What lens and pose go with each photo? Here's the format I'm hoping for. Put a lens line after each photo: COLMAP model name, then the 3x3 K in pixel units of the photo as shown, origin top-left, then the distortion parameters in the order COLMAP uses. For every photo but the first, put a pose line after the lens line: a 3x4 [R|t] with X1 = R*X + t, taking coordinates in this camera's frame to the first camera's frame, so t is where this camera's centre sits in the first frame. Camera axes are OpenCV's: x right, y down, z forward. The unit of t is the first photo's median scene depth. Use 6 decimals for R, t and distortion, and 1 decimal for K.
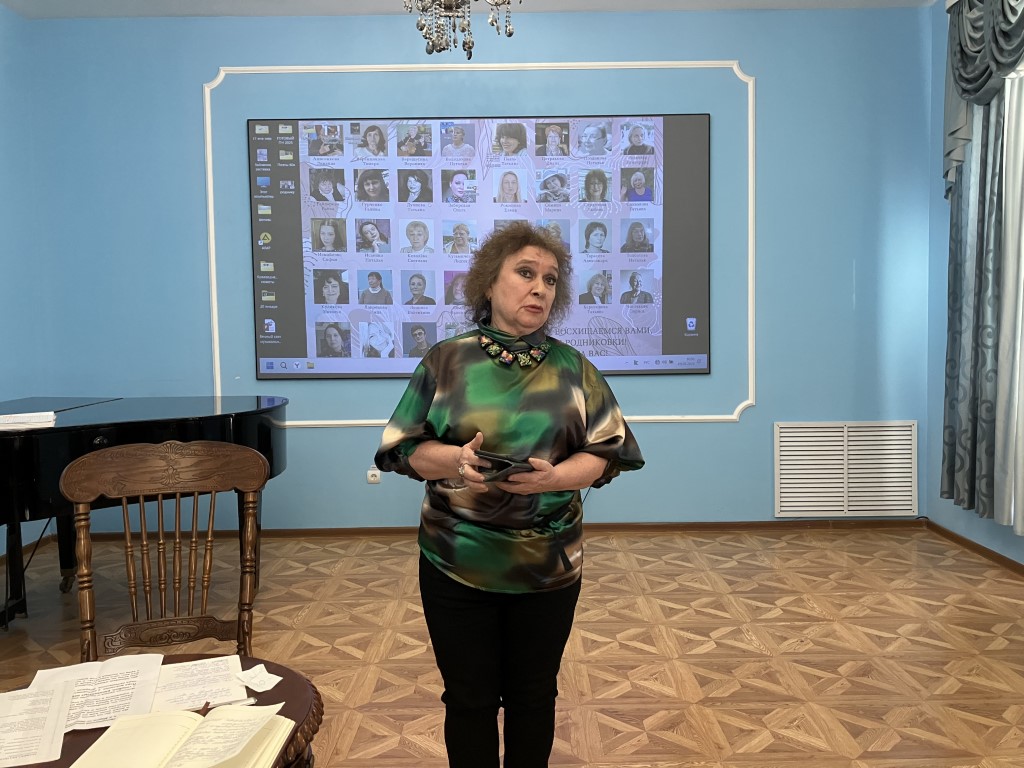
lens RADIAL K [[846.0, 0, 519.2], [0, 846.0, 372.2], [0, 0, 1]] dist [0.010064, 0.001493]
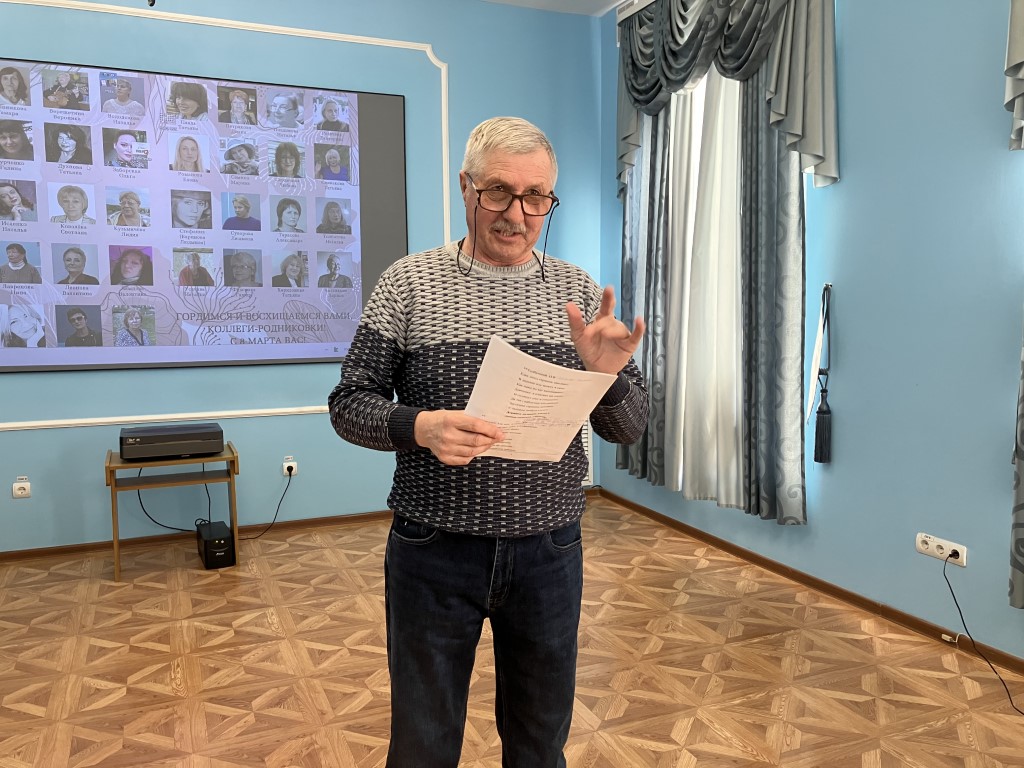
lens RADIAL K [[846.0, 0, 516.5], [0, 846.0, 373.5], [0, 0, 1]] dist [0.010064, 0.001493]
pose [[0.919263, -0.024253, 0.392897, -0.056607], [0.011731, 0.999345, 0.034241, -0.016476], [-0.393470, -0.026868, 0.918945, 0.040726]]
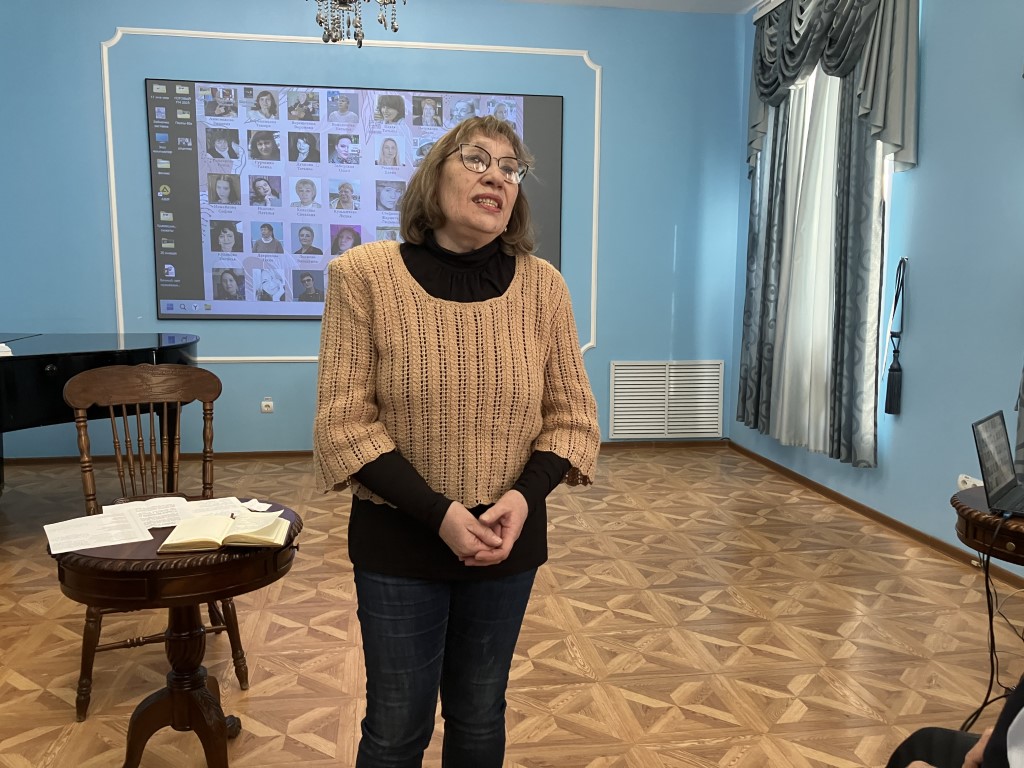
lens RADIAL K [[846.0, 0, 513.3], [0, 846.0, 381.5], [0, 0, 1]] dist [0.010064, 0.001493]
pose [[0.988271, 0.002250, 0.152693, -0.022605], [-0.013696, 0.997168, 0.073950, 0.001811], [-0.152094, -0.075174, 0.985503, -0.189480]]
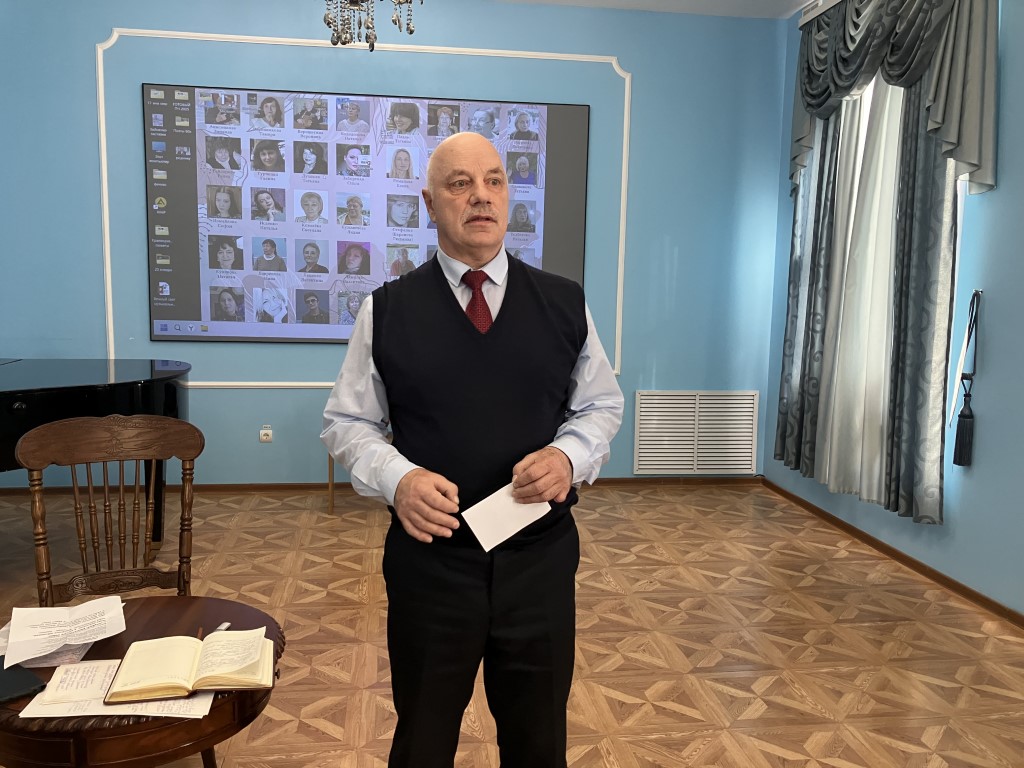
lens RADIAL K [[846.0, 0, 506.0], [0, 846.0, 378.4], [0, 0, 1]] dist [0.010064, 0.001493]
pose [[0.990783, 0.018505, 0.134190, -0.022291], [-0.027216, 0.997618, 0.063381, -0.025600], [-0.132697, -0.066449, 0.988927, -0.088758]]
